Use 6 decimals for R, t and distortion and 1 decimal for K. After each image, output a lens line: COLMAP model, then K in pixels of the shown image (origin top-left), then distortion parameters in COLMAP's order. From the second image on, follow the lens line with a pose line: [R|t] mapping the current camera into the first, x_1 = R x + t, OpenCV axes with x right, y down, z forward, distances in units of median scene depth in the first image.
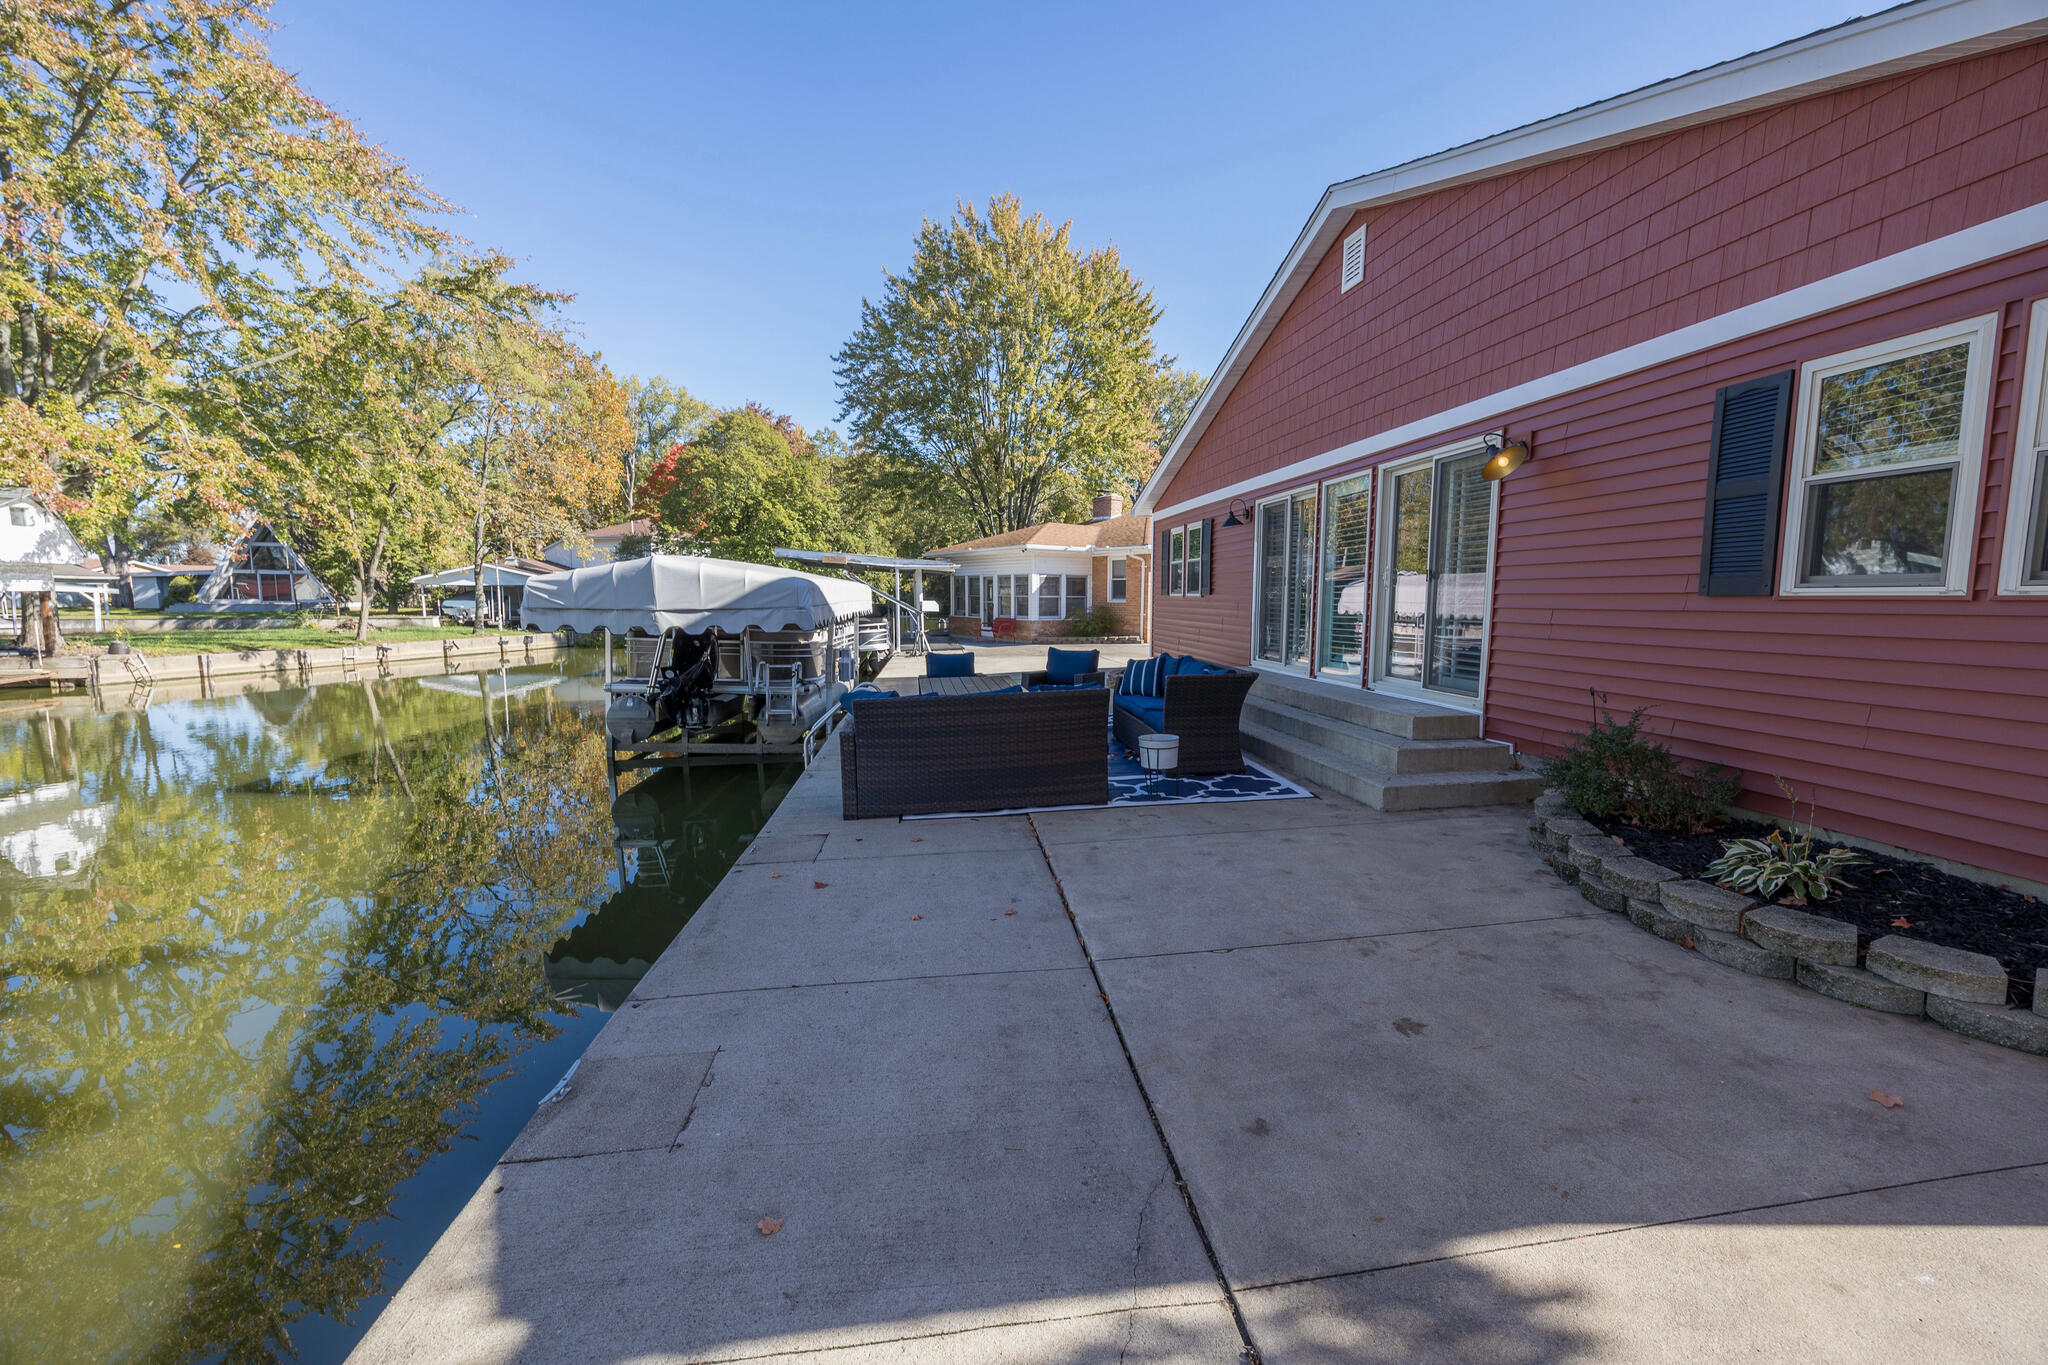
lens RADIAL K [[785.2, 0, 1024.0], [0, 785.2, 682.5], [0, 0, 1]] dist [-0.001868, 0.000399]
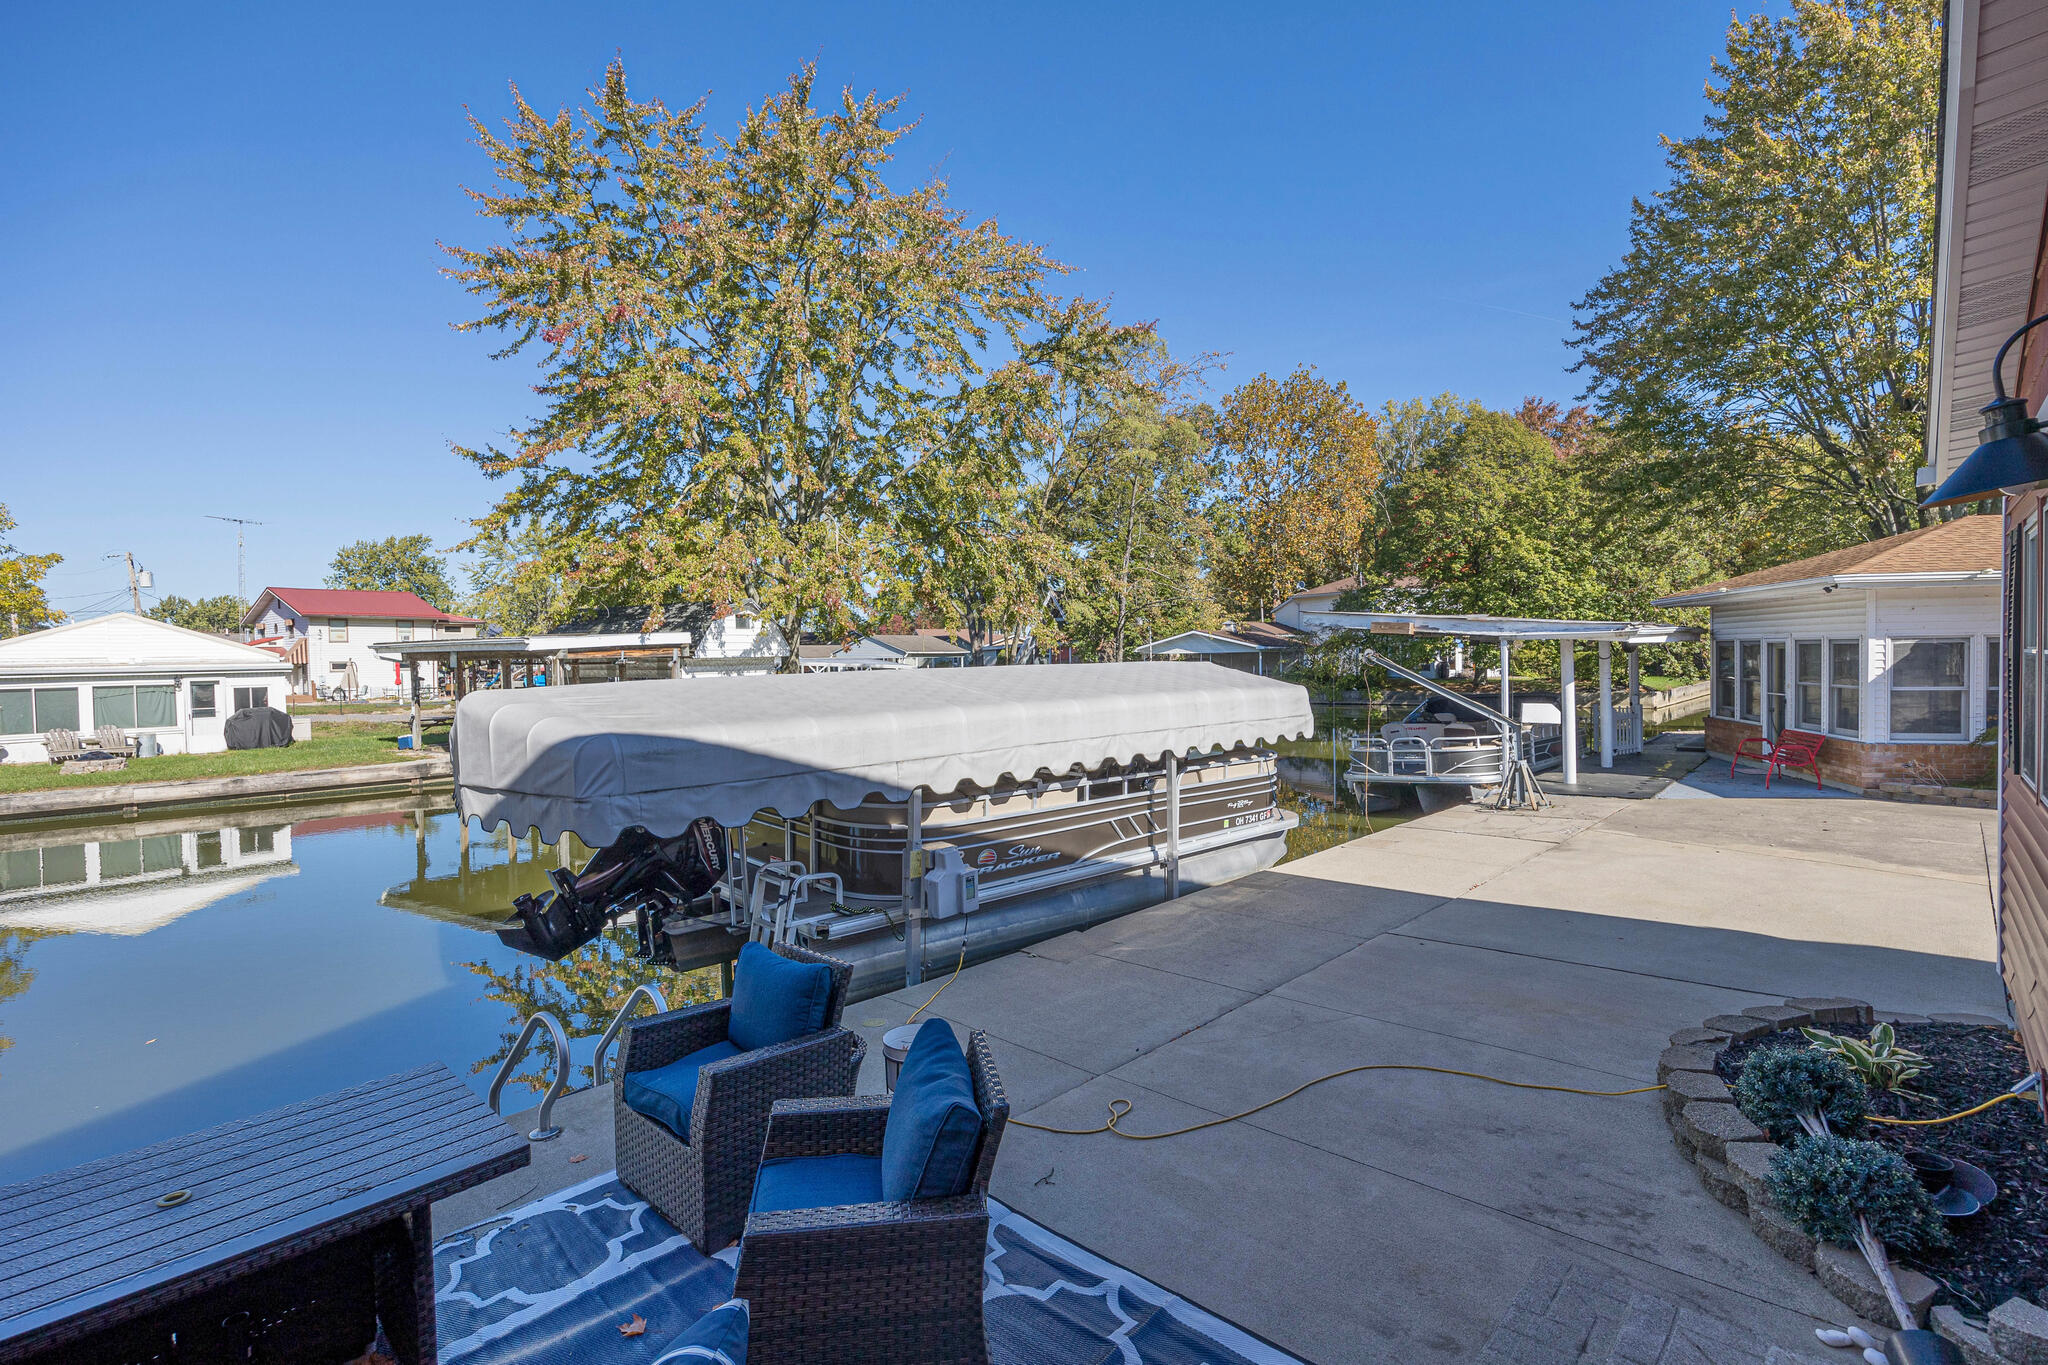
lens RADIAL K [[926.6, 0, 1024.0], [0, 926.6, 682.5], [0, 0, 1]] dist [-0.011251, -0.000571]
pose [[0.623926, 0.010067, -0.781419, 0.120555], [-0.068987, 0.996723, -0.042241, -0.059996], [0.778432, 0.080263, 0.622576, 0.317003]]
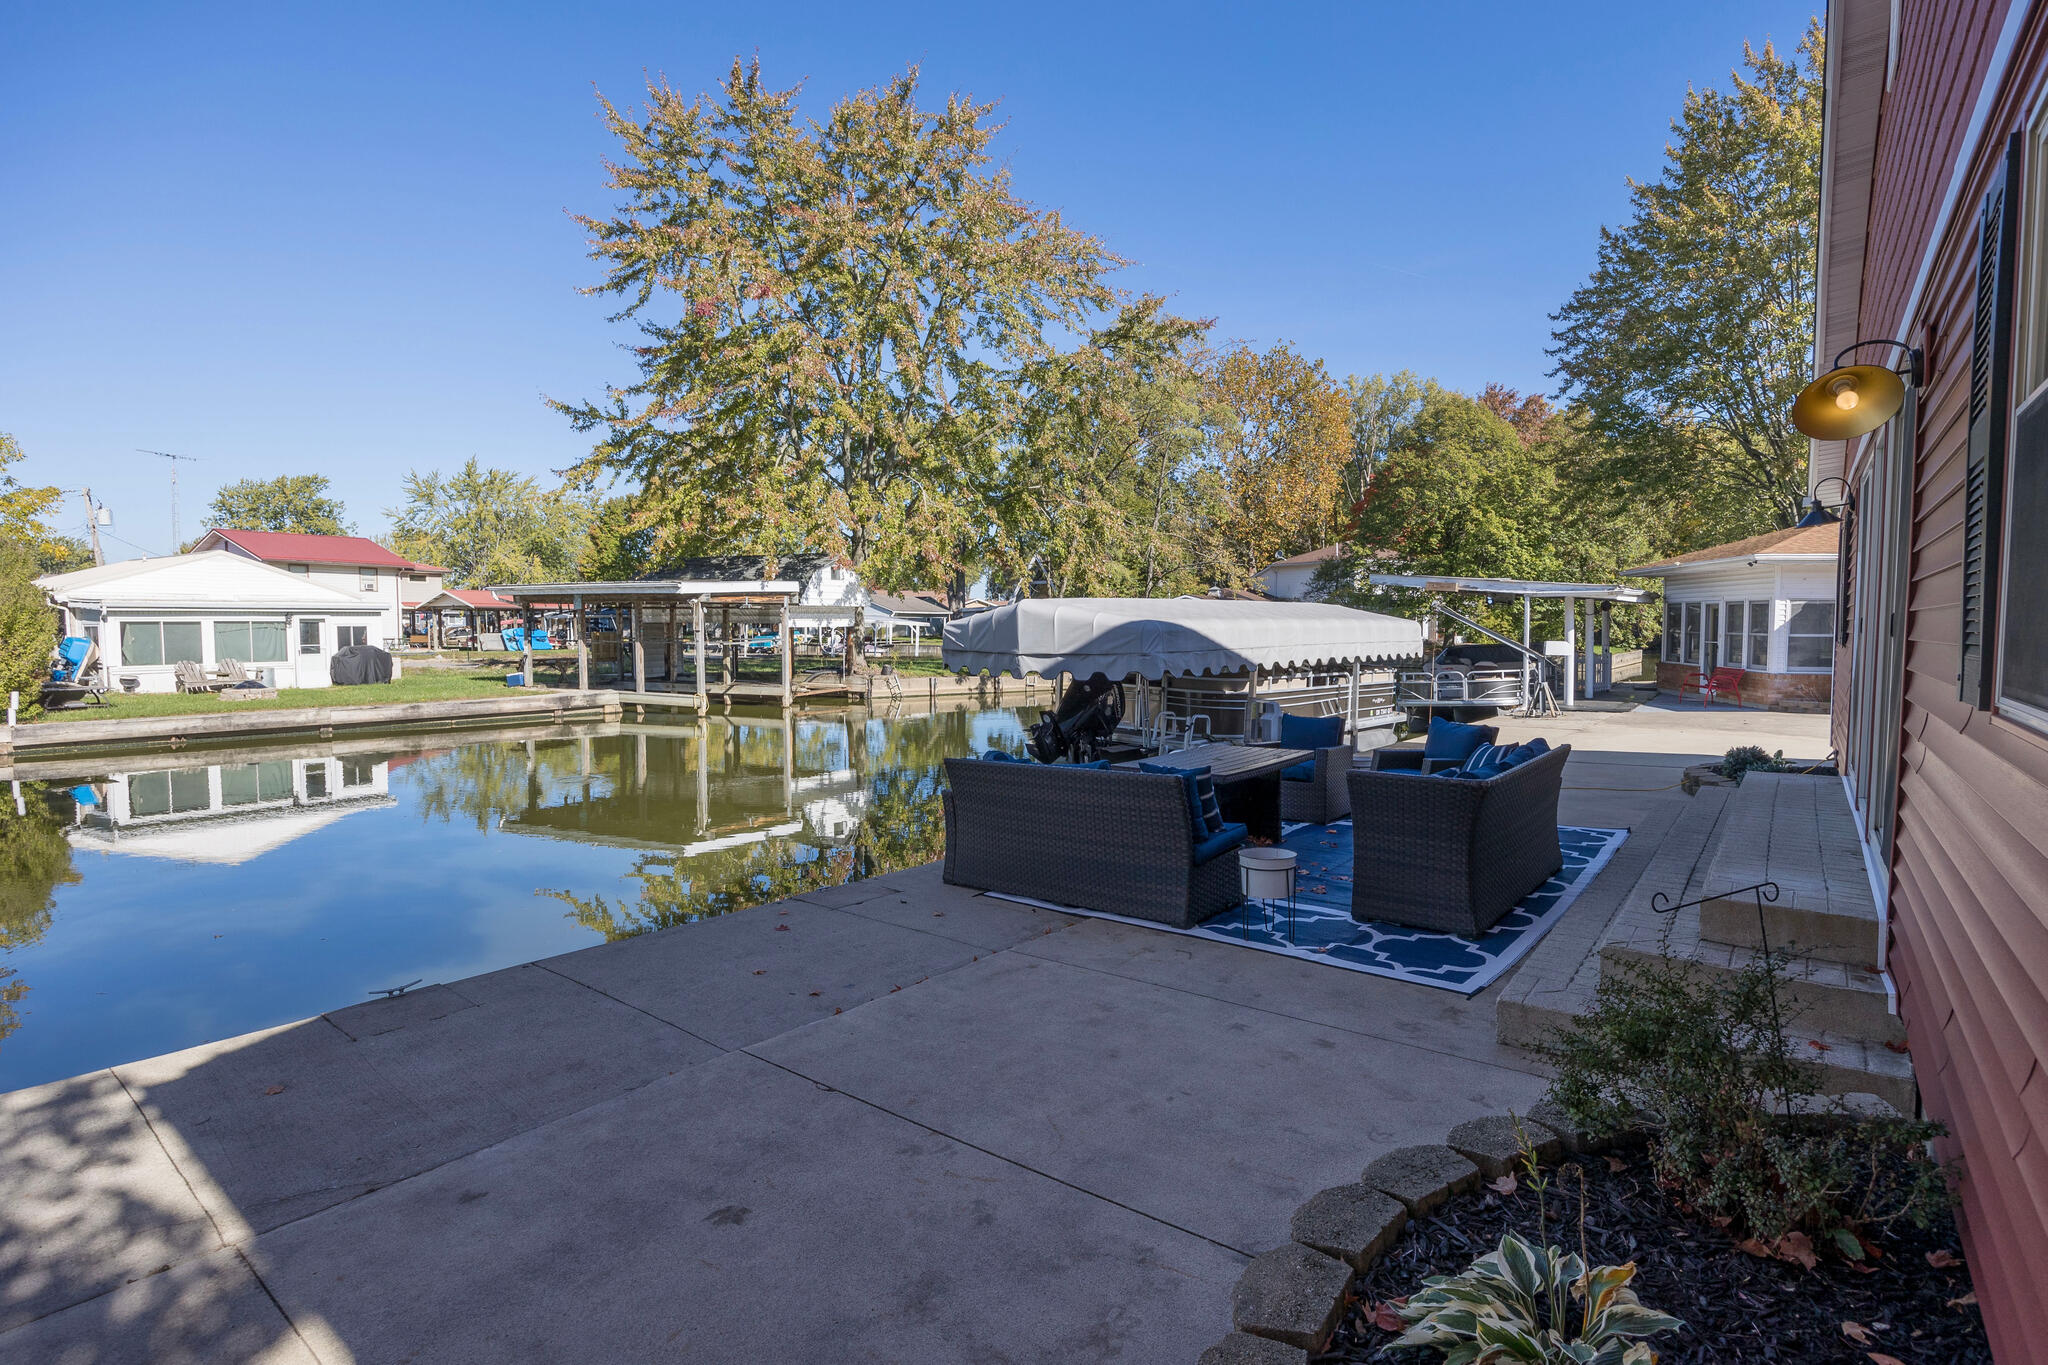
lens RADIAL K [[977.1, 0, 1063.1], [0, 977.1, 679.1], [0, 0, 1]] dist [-0.014438, 0.000937]
pose [[0.707460, 0.039058, -0.705674, 0.160848], [-0.077973, 0.996690, -0.023006, -0.012824], [0.702439, 0.071299, 0.708163, 0.056799]]
